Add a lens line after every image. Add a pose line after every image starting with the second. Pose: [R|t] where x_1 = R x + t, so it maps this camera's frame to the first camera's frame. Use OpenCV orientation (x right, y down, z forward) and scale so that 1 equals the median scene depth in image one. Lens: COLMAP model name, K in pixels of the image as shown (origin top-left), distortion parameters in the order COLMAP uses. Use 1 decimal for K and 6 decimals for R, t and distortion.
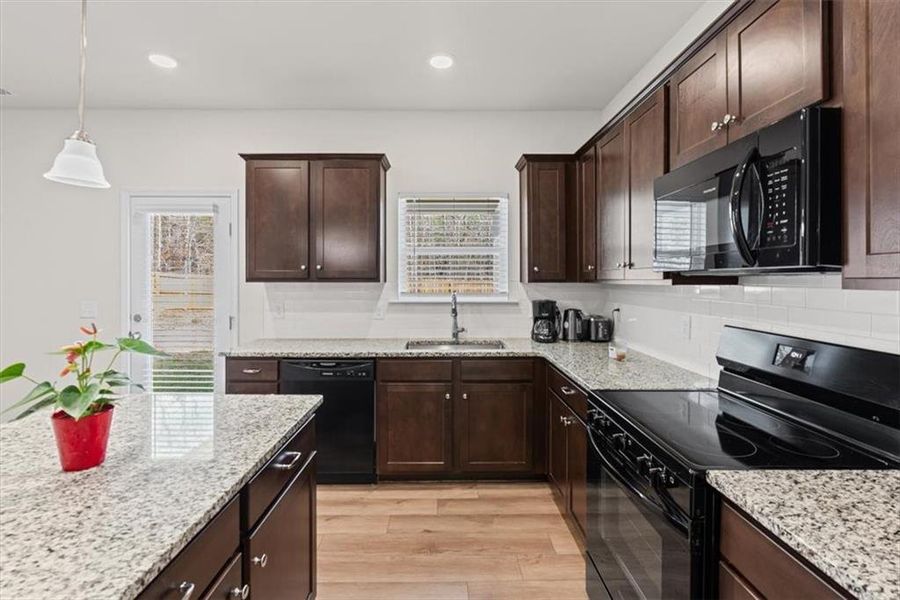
lens RADIAL K [[415.6, 0, 458.7], [0, 415.6, 281.2], [0, 0, 1]] dist [0.000471, -0.000239]
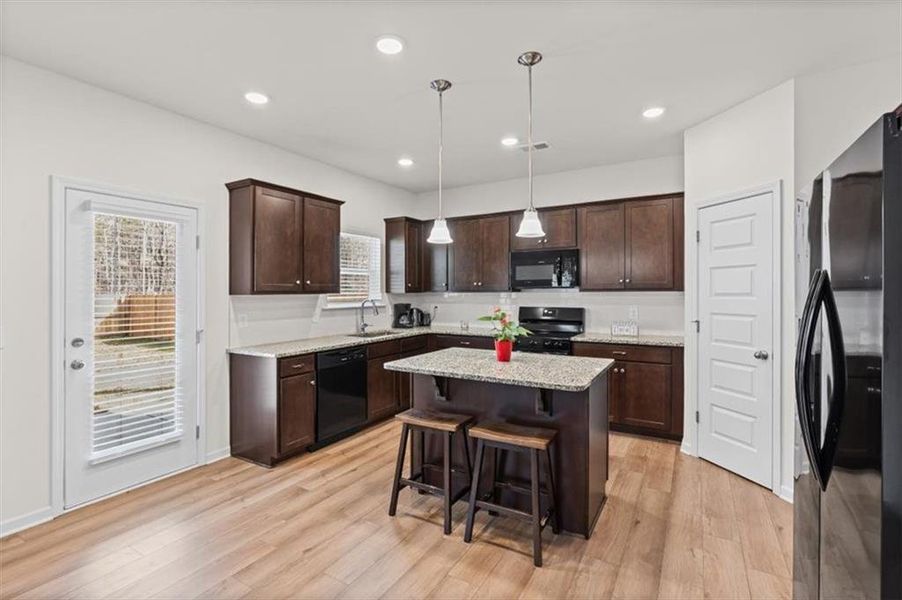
lens RADIAL K [[416.6, 0, 452.1], [0, 416.6, 293.7], [0, 0, 1]] dist [0.000471, -0.000239]
pose [[0.519465, -0.009593, 0.854438, -1.111637], [0.009781, 0.999938, 0.005279, -0.000914], [-0.854436, 0.005615, 0.519526, -0.032062]]
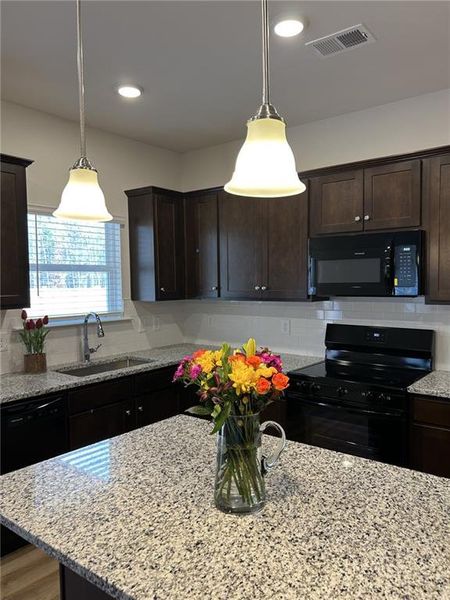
lens RADIAL K [[452.3, 0, 226.0], [0, 452.3, 300.2], [0, 0, 1]] dist [0.002865, 0.000014]
pose [[0.626467, -0.039504, 0.778446, -0.636120], [0.014208, 0.999128, 0.039270, -0.042697], [-0.779318, -0.013541, 0.626482, 0.077714]]
